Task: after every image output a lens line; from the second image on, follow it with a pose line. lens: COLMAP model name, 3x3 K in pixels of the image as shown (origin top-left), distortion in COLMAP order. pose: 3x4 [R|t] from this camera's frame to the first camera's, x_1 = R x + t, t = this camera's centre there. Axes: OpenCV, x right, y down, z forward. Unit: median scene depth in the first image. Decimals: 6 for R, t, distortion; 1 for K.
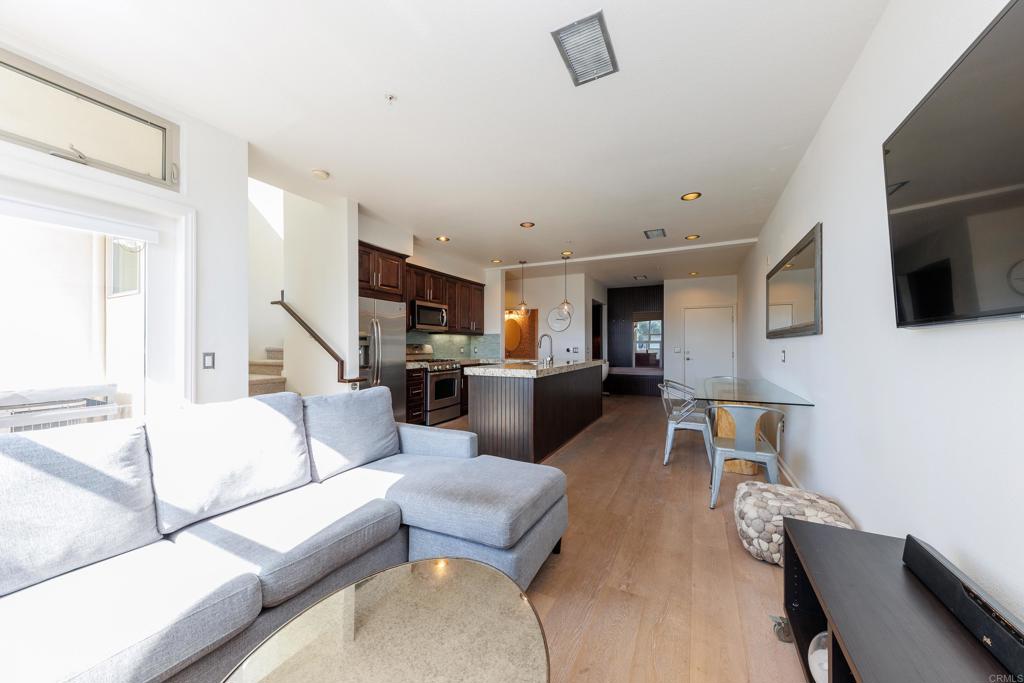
lens RADIAL K [[360.8, 0, 509.2], [0, 360.8, 343.9], [0, 0, 1]] dist [0.002284, -0.000081]
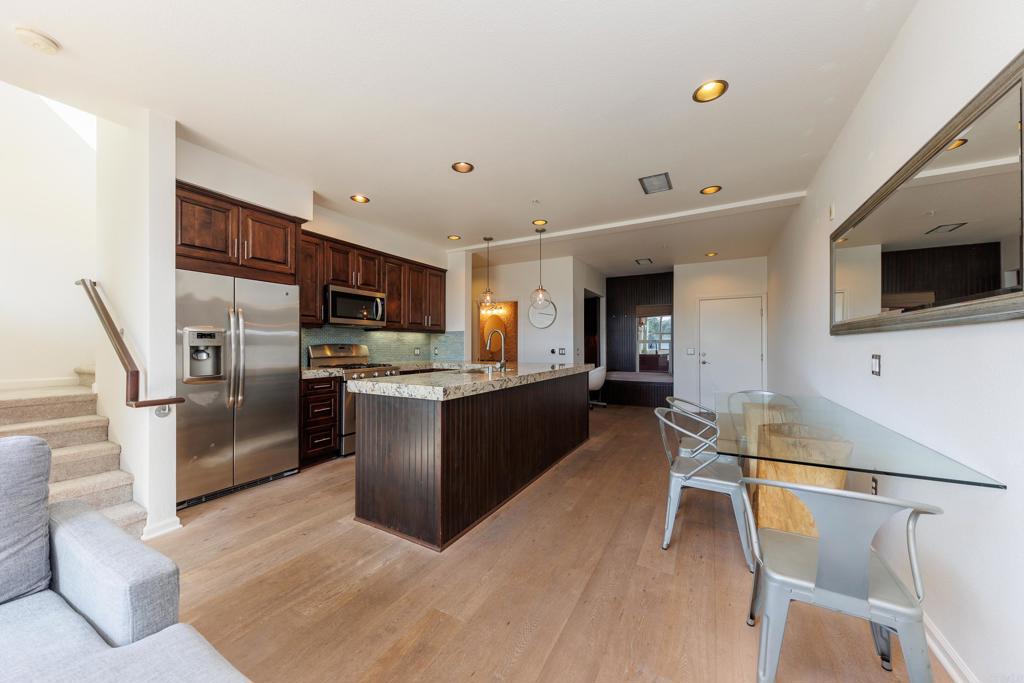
lens RADIAL K [[360.8, 0, 510.6], [0, 360.8, 343.4], [0, 0, 1]] dist [0.002284, -0.000081]
pose [[0.999533, -0.000138, -0.030560, 0.143301], [0.000087, 0.999999, -0.001696, 0.000754], [0.030560, 0.001693, 0.999532, 0.291931]]
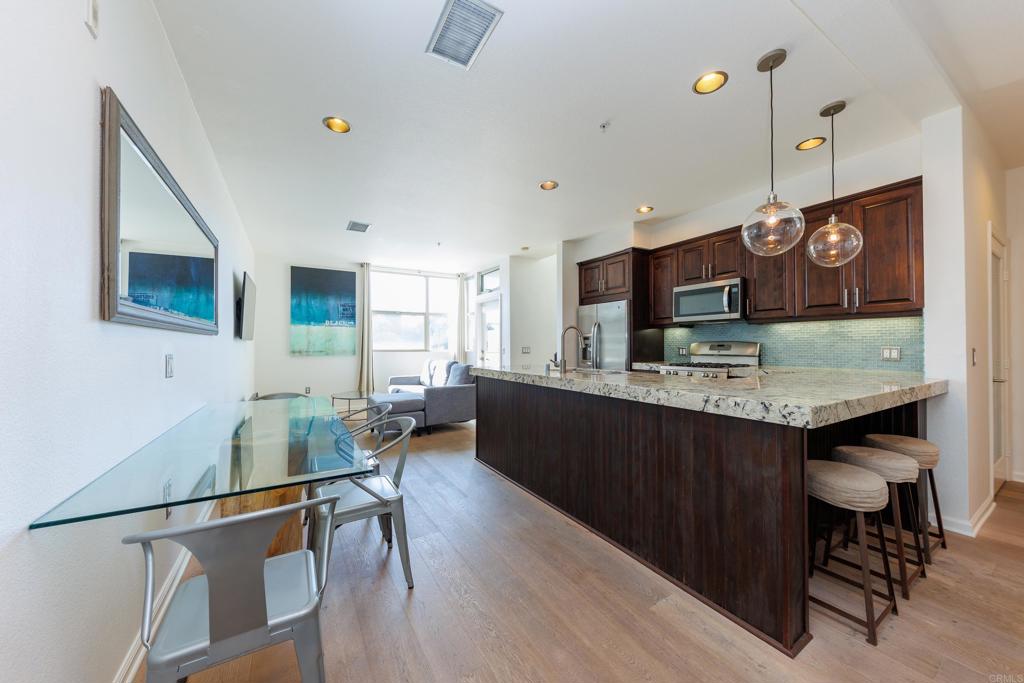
lens RADIAL K [[371.0, 0, 513.9], [0, 371.0, 342.8], [0, 0, 1]] dist [0.001063, -0.000013]
pose [[-0.527610, -0.003696, -0.849478, 0.674875], [0.006736, 0.999941, -0.008535, 0.007733], [0.849460, -0.010225, -0.527554, 1.210424]]
